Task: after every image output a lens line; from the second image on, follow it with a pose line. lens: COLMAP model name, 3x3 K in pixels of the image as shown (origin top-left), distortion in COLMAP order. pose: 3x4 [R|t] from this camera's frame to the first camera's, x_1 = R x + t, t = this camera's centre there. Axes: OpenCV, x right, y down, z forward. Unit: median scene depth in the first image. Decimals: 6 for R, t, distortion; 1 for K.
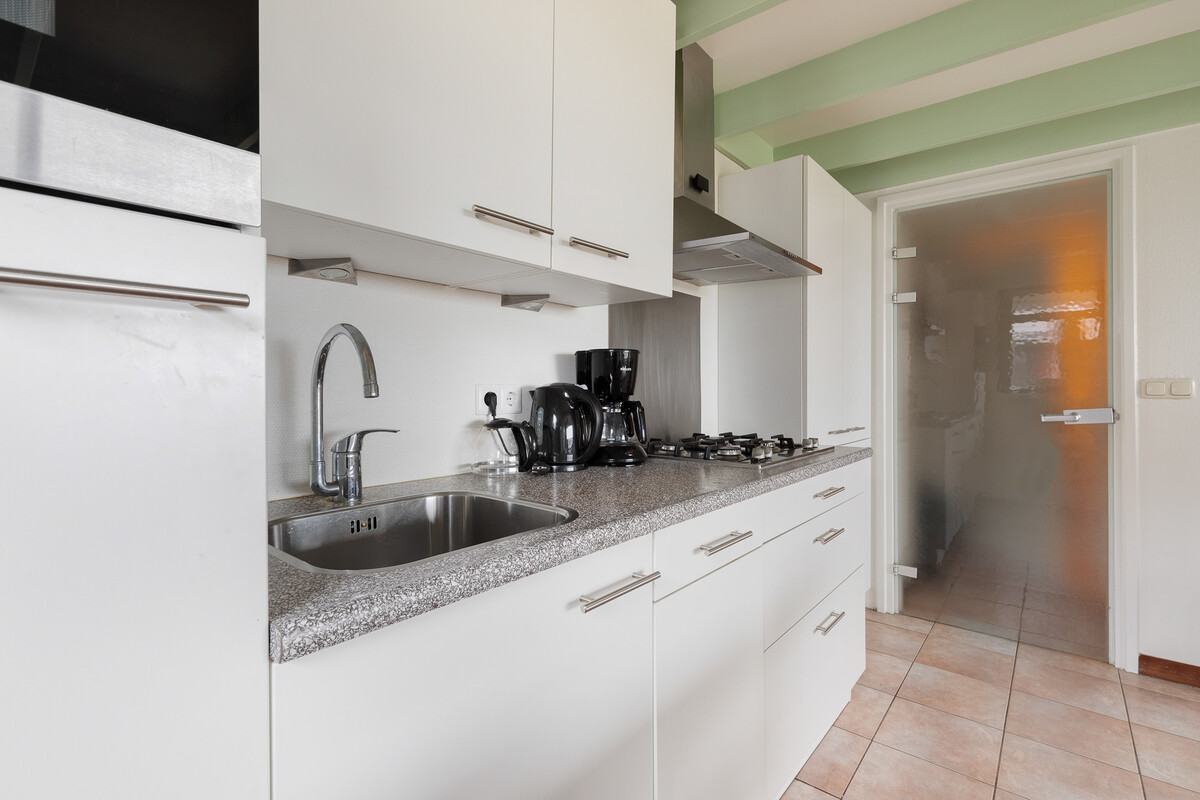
lens RADIAL K [[548.4, 0, 616.2], [0, 548.4, 386.6], [0, 0, 1]] dist [0.000414, 0.000218]
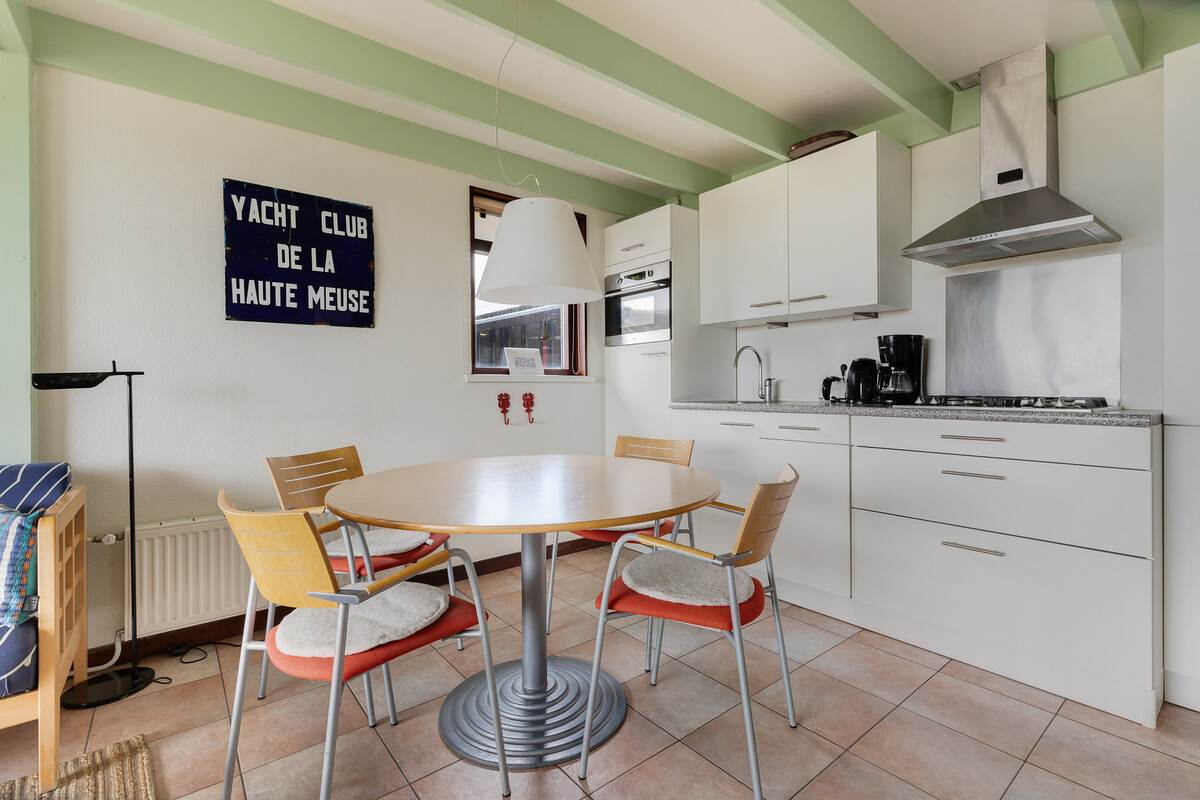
lens RADIAL K [[548.4, 0, 616.2], [0, 548.4, 386.6], [0, 0, 1]] dist [0.000414, 0.000218]
pose [[-0.201427, -0.001865, -0.979502, 1.770000], [0.006584, 0.999973, -0.003258, 0.084369], [0.979481, -0.007105, -0.201409, 0.510697]]
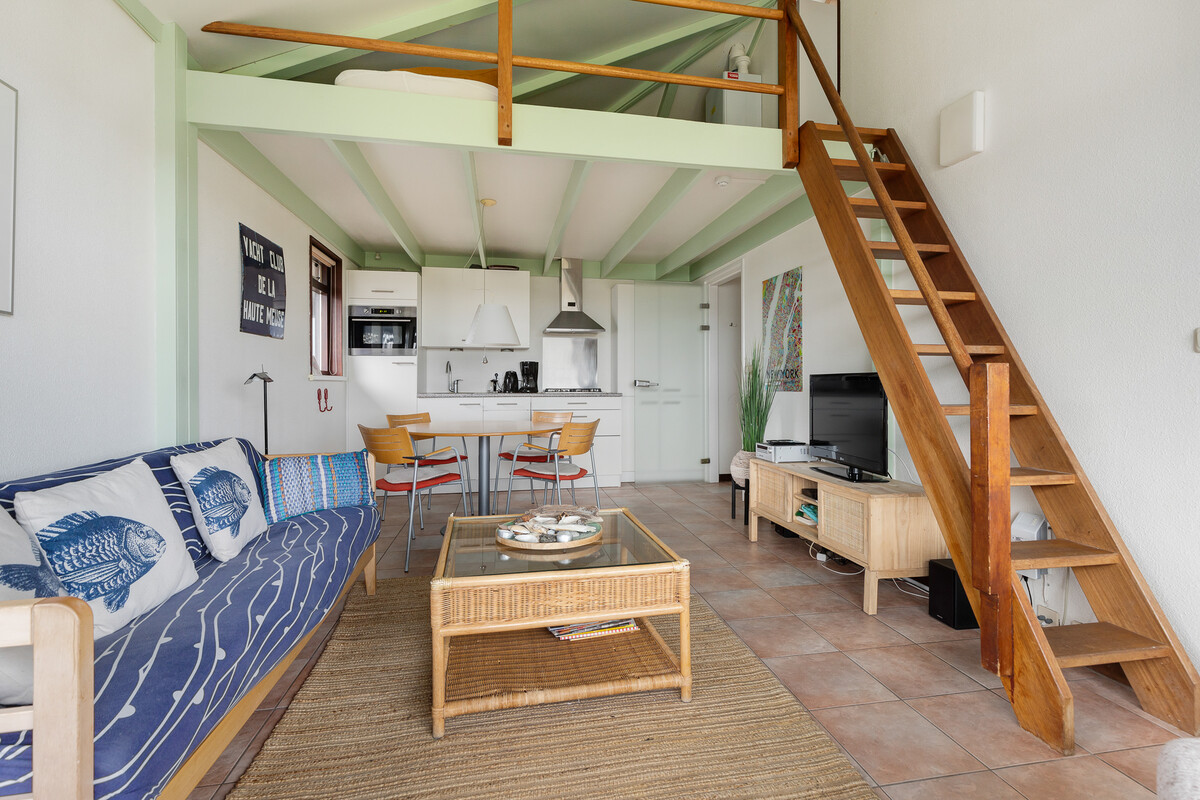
lens RADIAL K [[548.4, 0, 616.2], [0, 548.4, 386.6], [0, 0, 1]] dist [0.000414, 0.000218]
pose [[0.772866, 0.003084, -0.634562, 2.773704], [0.001611, 0.999975, 0.006821, 0.075646], [0.634568, -0.006294, 0.772842, -1.451920]]
